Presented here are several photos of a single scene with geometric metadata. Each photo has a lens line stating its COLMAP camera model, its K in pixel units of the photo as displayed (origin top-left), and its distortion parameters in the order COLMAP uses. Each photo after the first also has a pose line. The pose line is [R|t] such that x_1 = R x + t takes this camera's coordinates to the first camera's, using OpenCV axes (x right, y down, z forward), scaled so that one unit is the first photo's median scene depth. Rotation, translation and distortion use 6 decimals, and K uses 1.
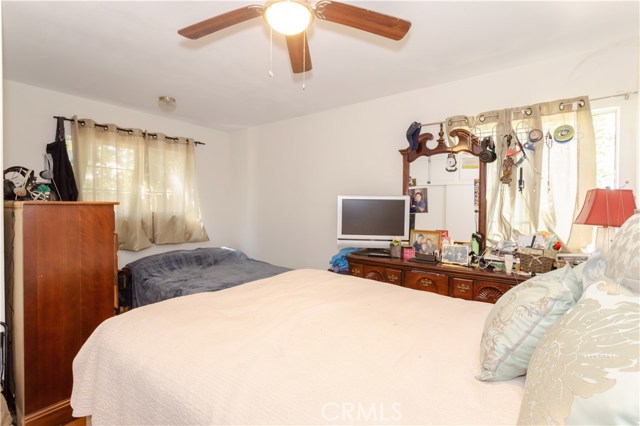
lens RADIAL K [[302.6, 0, 320.3], [0, 302.6, 210.2], [0, 0, 1]] dist [-0.000782, 0.000364]
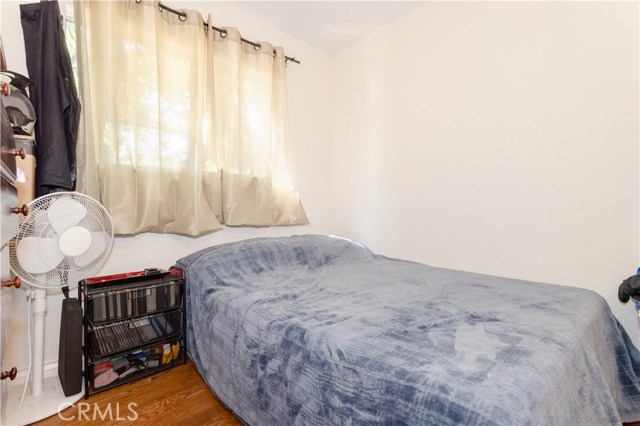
lens RADIAL K [[302.6, 0, 320.3], [0, 302.6, 210.2], [0, 0, 1]] dist [-0.000782, 0.000364]
pose [[0.985181, -0.015306, -0.170832, -0.281140], [0.012808, 0.999794, -0.015718, 0.096153], [0.171038, 0.013297, 0.985175, 0.485014]]
